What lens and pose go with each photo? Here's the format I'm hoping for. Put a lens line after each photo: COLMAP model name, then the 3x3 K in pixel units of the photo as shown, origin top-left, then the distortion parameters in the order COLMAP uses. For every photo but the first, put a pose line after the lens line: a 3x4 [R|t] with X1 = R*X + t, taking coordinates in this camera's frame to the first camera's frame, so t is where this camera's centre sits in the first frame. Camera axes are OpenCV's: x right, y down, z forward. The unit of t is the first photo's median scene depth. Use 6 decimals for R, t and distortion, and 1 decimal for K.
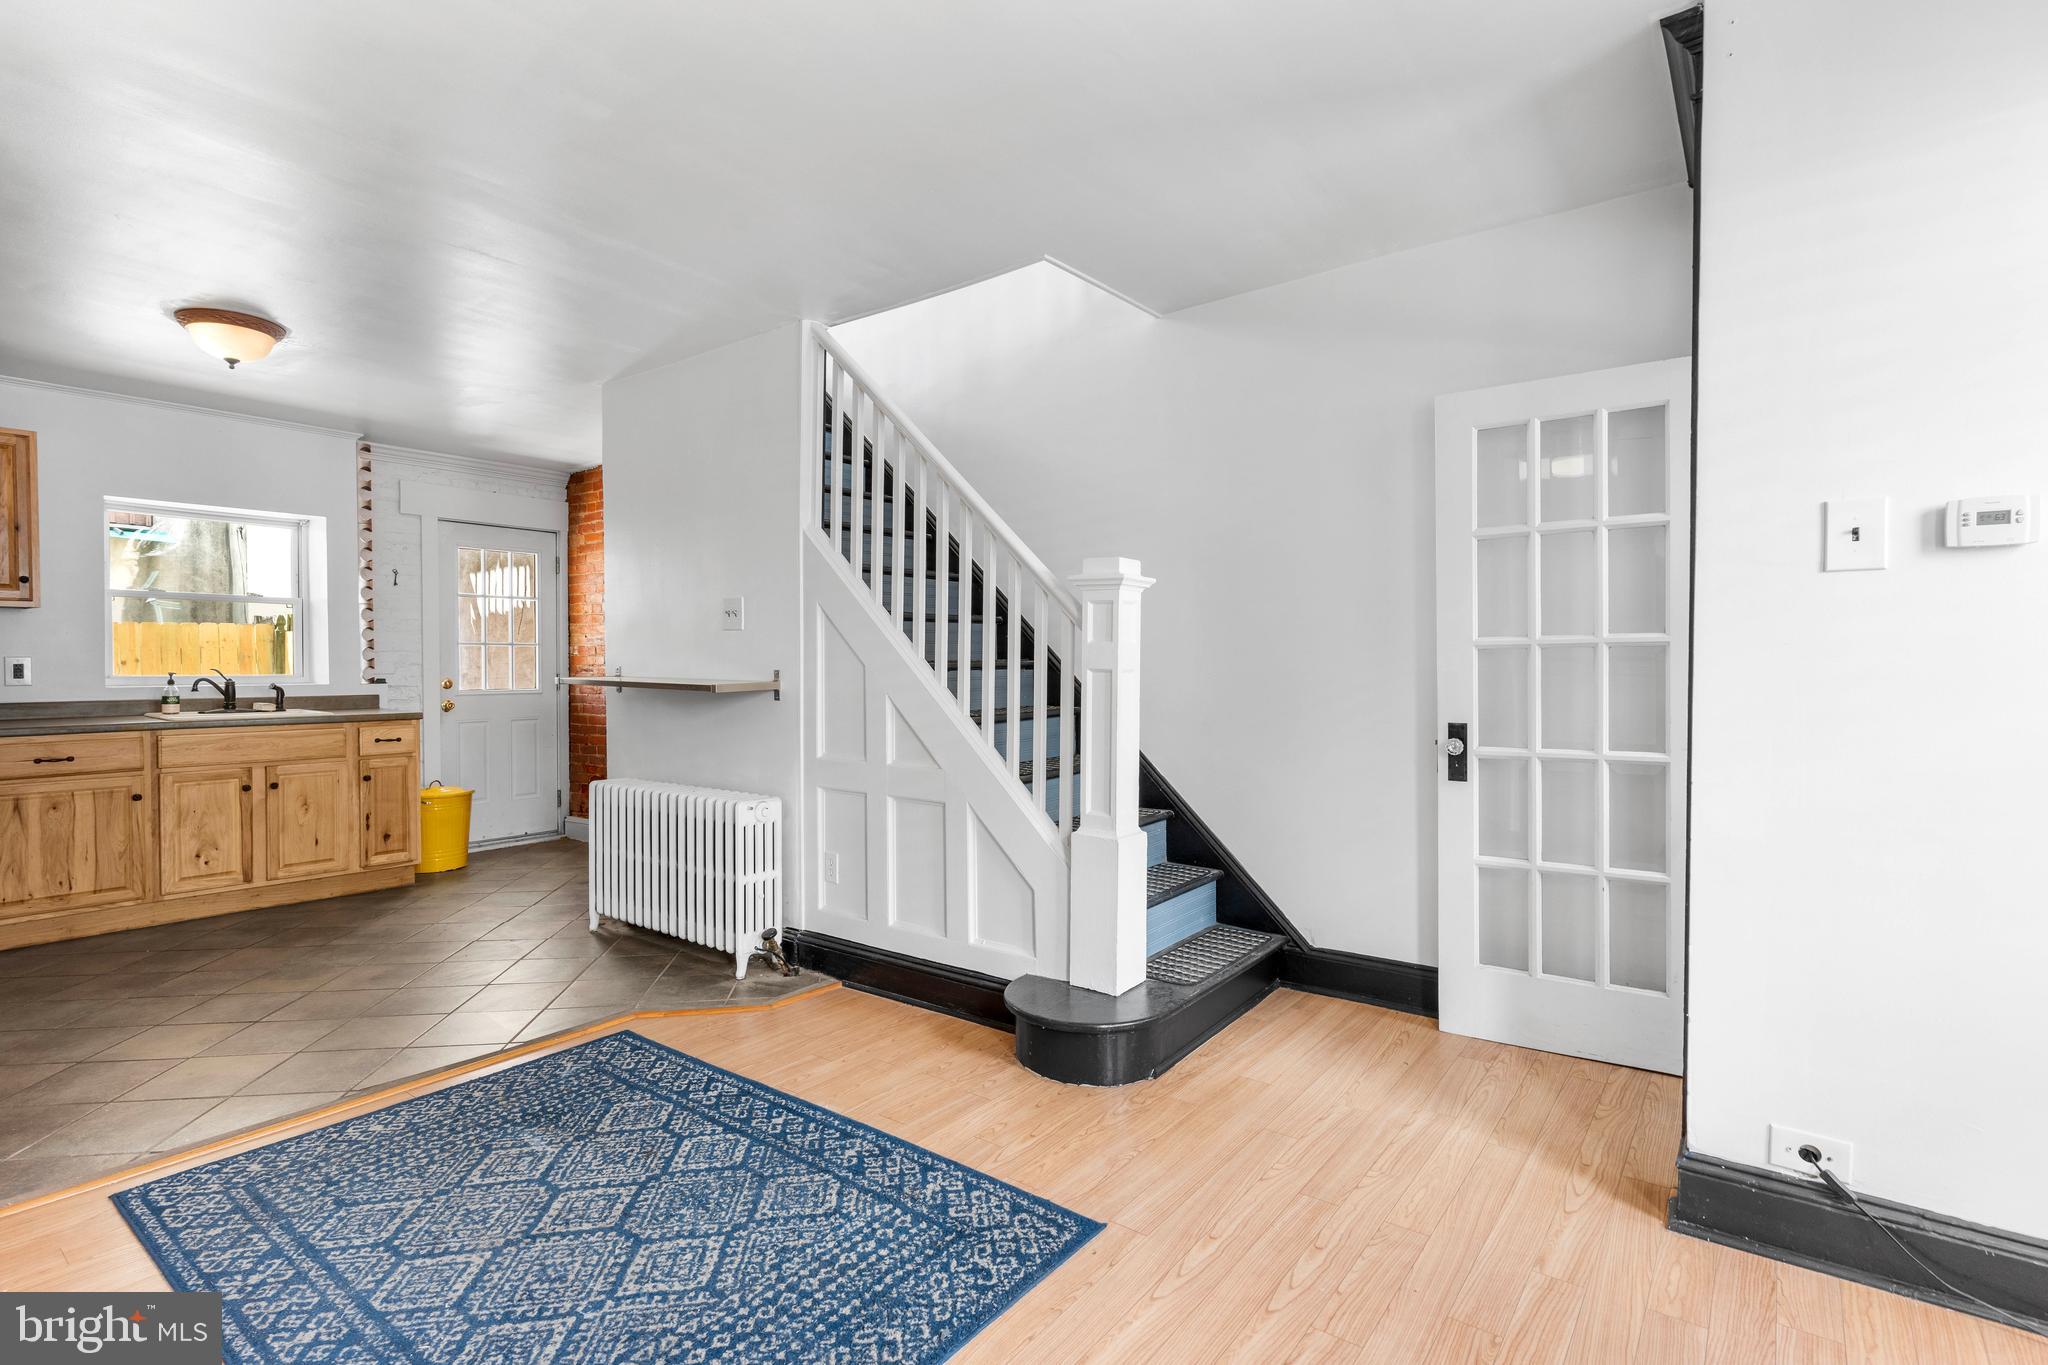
lens RADIAL K [[979.9, 0, 1034.5], [0, 979.9, 677.4], [0, 0, 1]] dist [-0.001056, 0.000867]
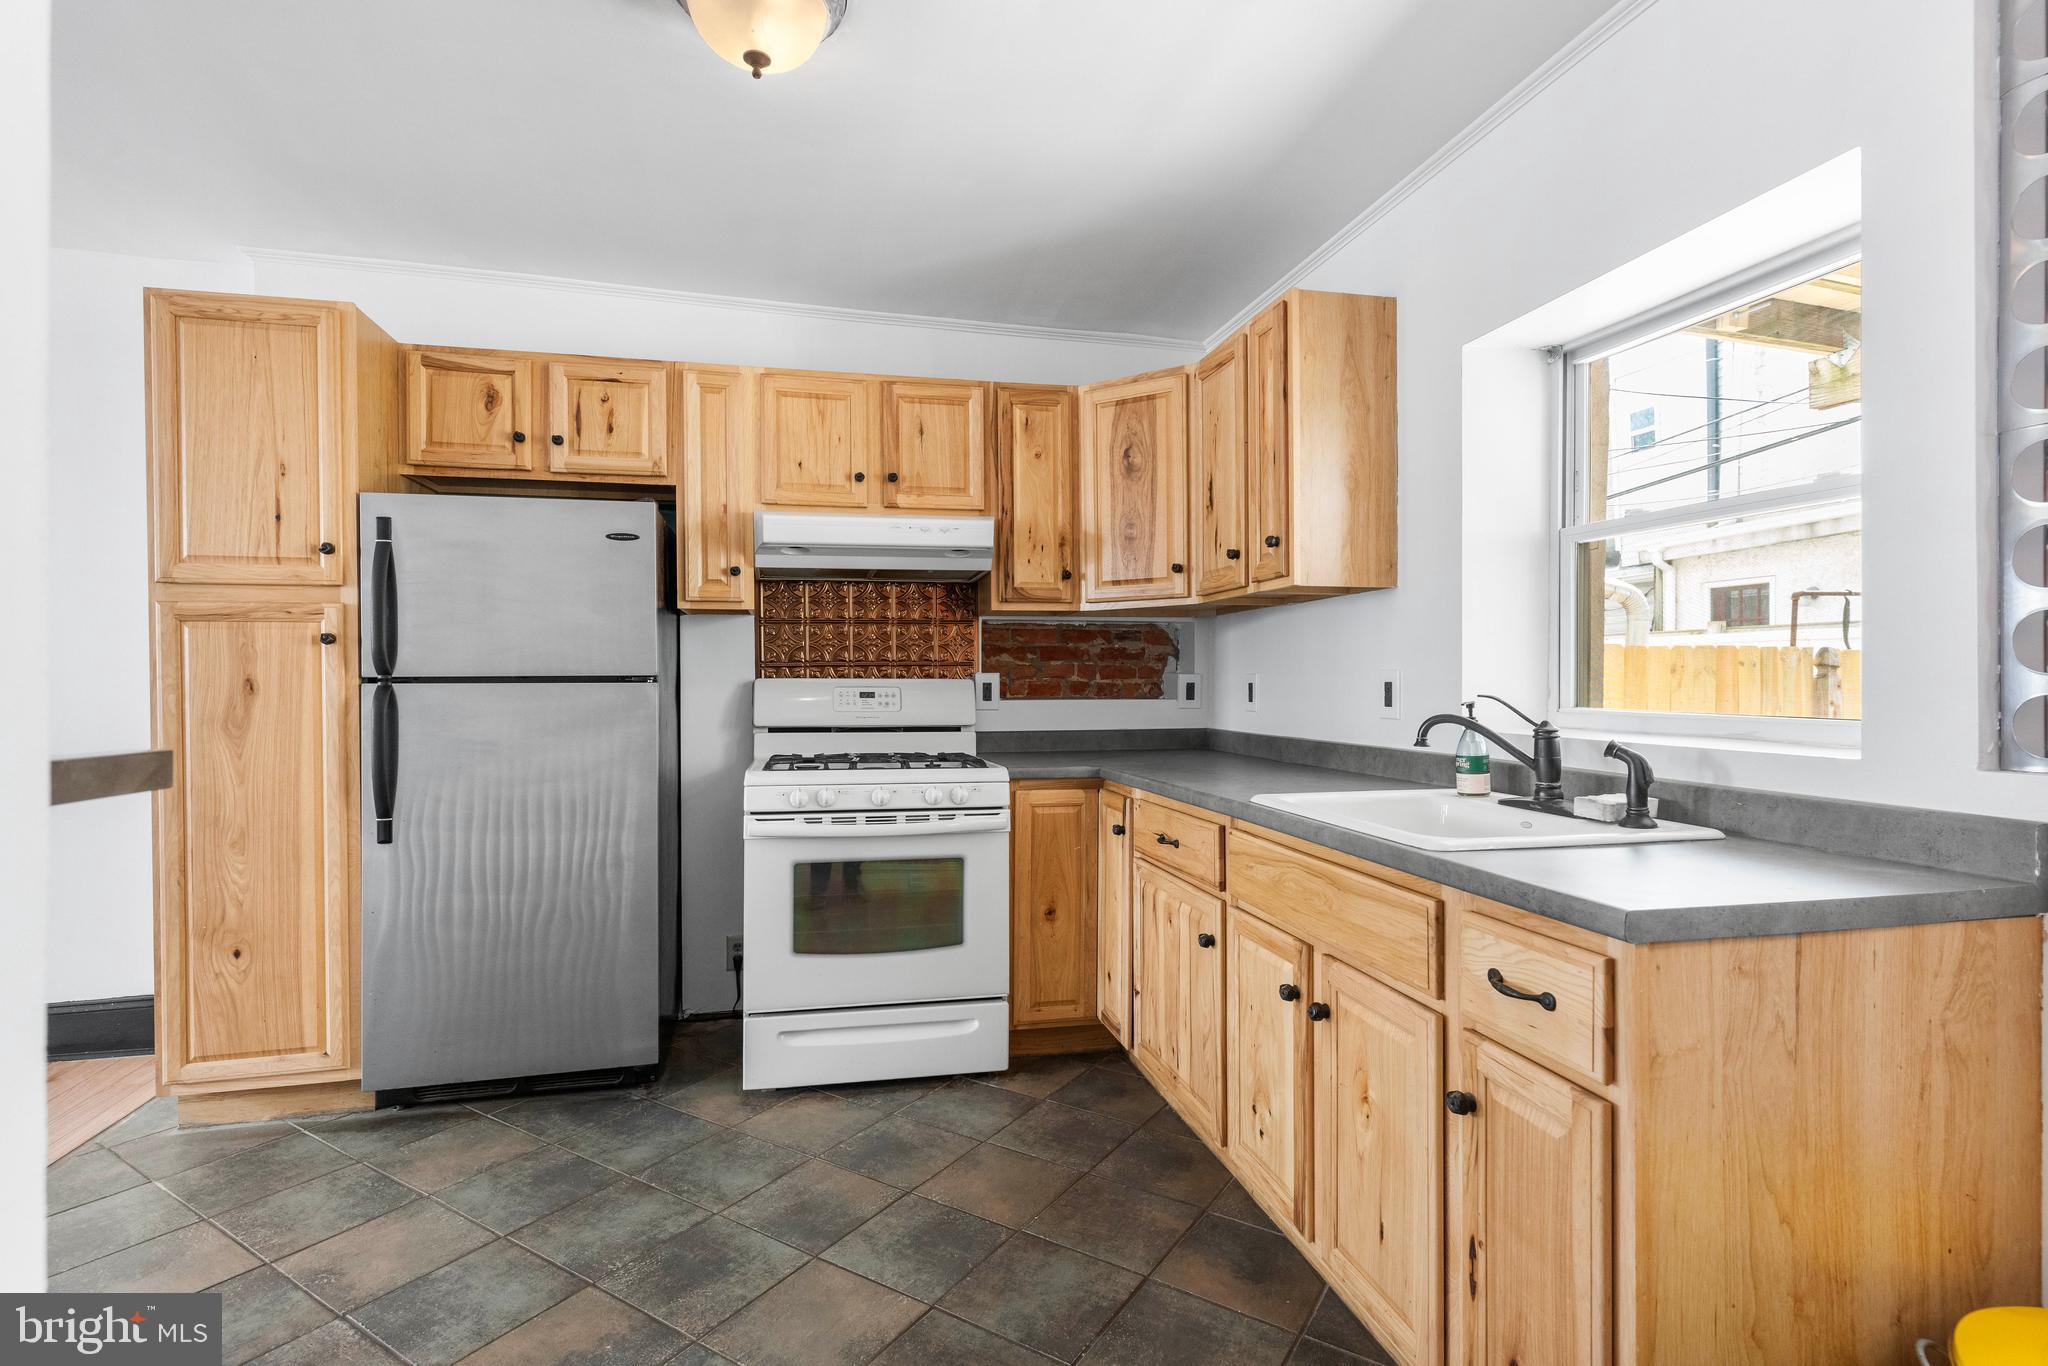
lens RADIAL K [[979.9, 0, 1022.6], [0, 979.9, 684.7], [0, 0, 1]] dist [-0.001056, 0.000867]
pose [[-0.627739, -0.000690, -0.778424, -0.491772], [-0.018027, 0.999744, 0.013651, -0.017969], [0.778215, 0.022602, -0.627591, 1.339015]]
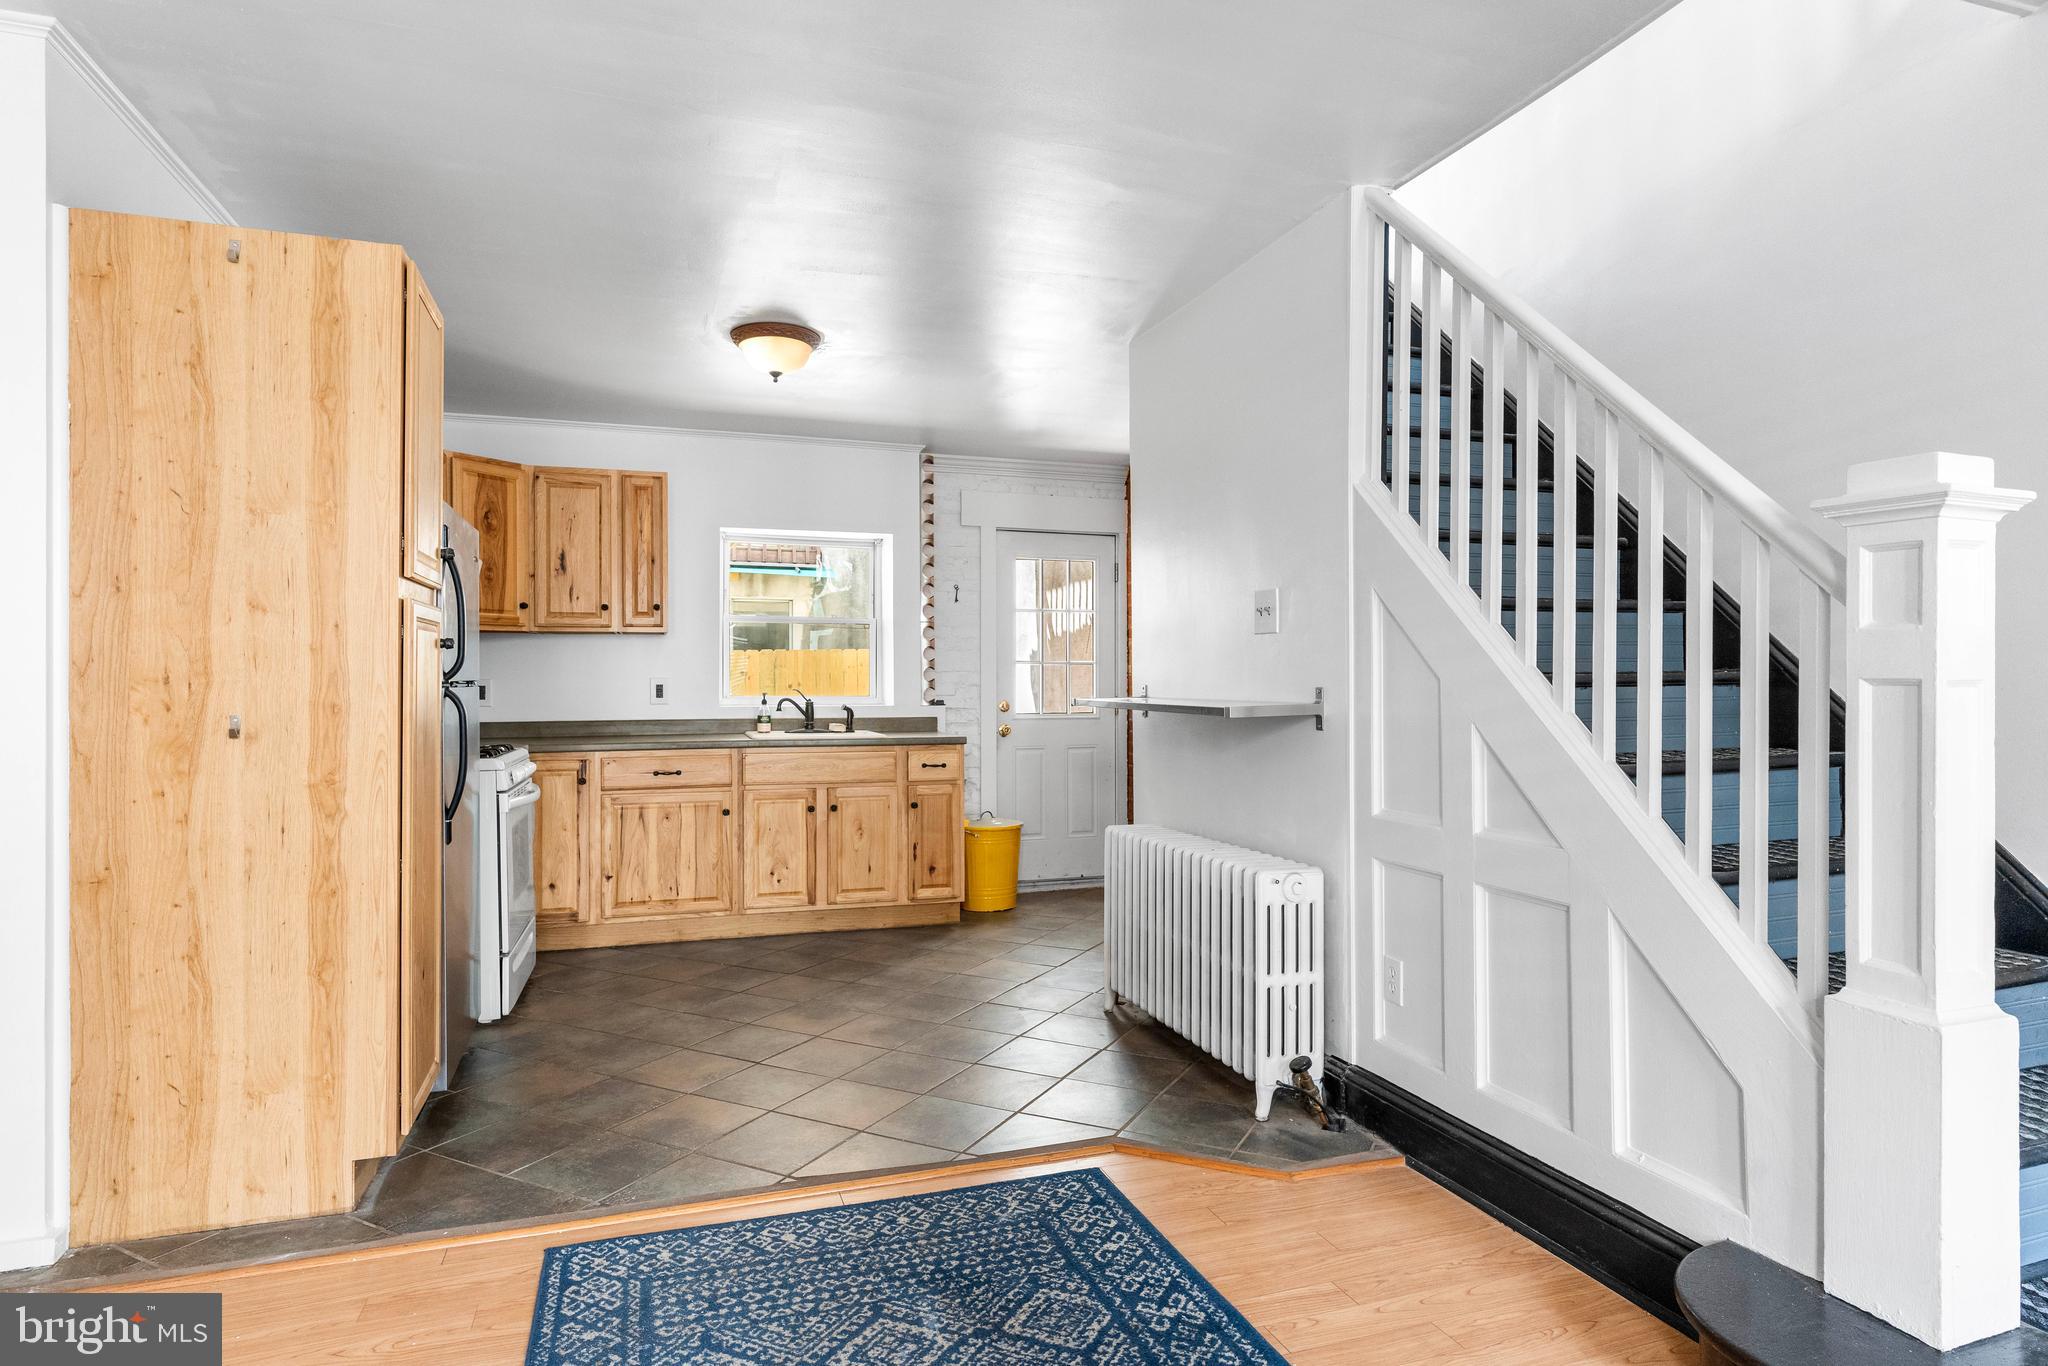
lens RADIAL K [[1127.3, 0, 1019.4], [0, 1127.3, 678.1], [0, 0, 1]] dist [-0.007970, 0.005187]
pose [[0.826008, -0.007205, -0.563612, 0.016449], [-0.006706, 0.999722, -0.022608, 0.005653], [0.563619, 0.022454, 0.825730, 0.199608]]
